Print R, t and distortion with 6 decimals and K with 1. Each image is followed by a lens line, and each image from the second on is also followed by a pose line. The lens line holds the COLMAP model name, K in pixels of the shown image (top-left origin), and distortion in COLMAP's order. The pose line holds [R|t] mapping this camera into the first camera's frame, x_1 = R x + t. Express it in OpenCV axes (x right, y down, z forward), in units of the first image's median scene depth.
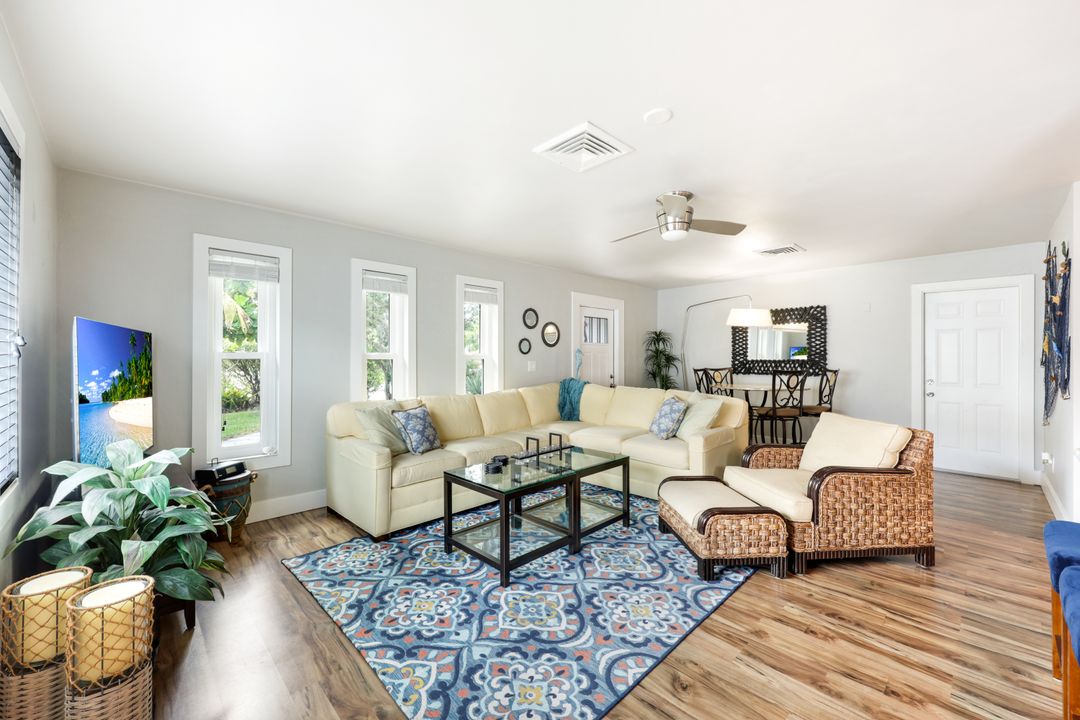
lens RADIAL K [[431.8, 0, 537.4], [0, 431.8, 360.0], [0, 0, 1]] dist [-0.002515, 0.000639]
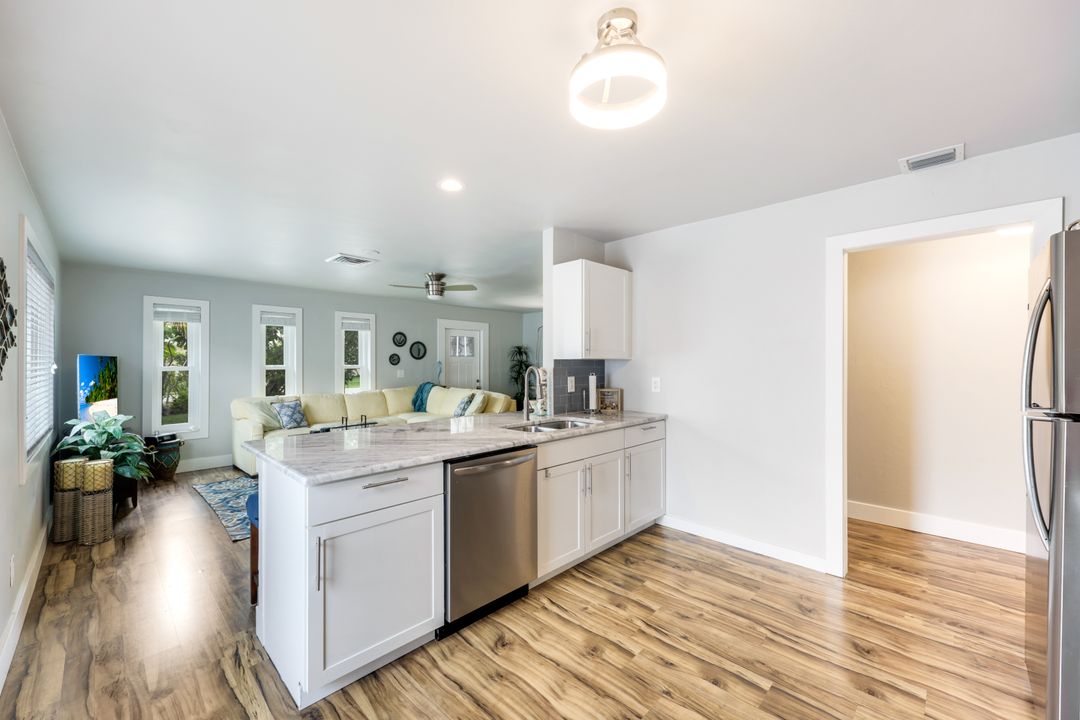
lens RADIAL K [[431.8, 0, 537.4], [0, 431.8, 360.0], [0, 0, 1]] dist [-0.002515, 0.000639]
pose [[0.999437, -0.002438, 0.033456, 0.665411], [0.002779, 0.999945, -0.010154, -0.024847], [-0.033430, 0.010241, 0.999389, -0.711928]]
